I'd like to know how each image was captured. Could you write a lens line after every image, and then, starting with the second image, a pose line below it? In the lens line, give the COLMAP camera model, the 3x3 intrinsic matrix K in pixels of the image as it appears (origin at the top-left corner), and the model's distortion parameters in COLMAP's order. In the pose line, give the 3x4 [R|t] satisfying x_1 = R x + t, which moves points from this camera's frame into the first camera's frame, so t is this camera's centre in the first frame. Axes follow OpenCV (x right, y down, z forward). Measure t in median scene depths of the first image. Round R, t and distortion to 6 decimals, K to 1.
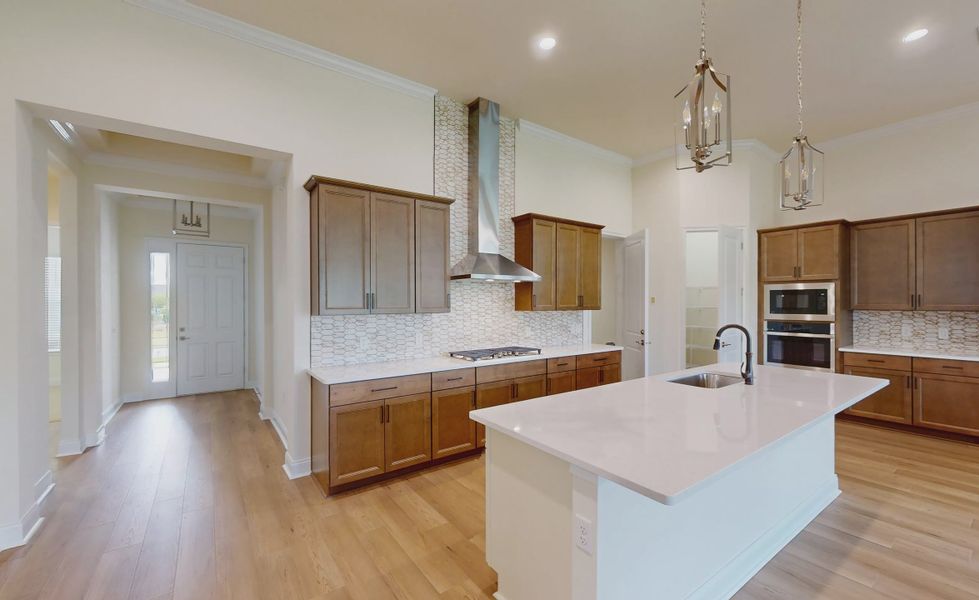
lens RADIAL K [[380.5, 0, 490.5], [0, 380.5, 292.9], [0, 0, 1]] dist [-0.005189, 0.002175]
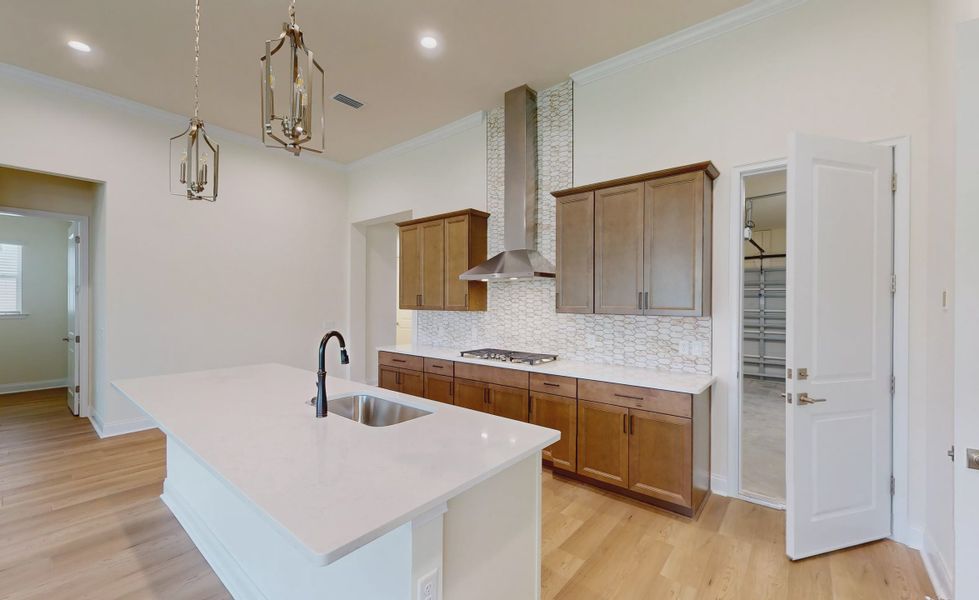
lens RADIAL K [[380.5, 0, 460.2], [0, 380.5, 284.3], [0, 0, 1]] dist [-0.005189, 0.002175]
pose [[0.252530, -0.041206, -0.966711, 0.853116], [0.016074, 0.999134, -0.038389, 0.015275], [0.967456, -0.005845, 0.252973, 0.618345]]
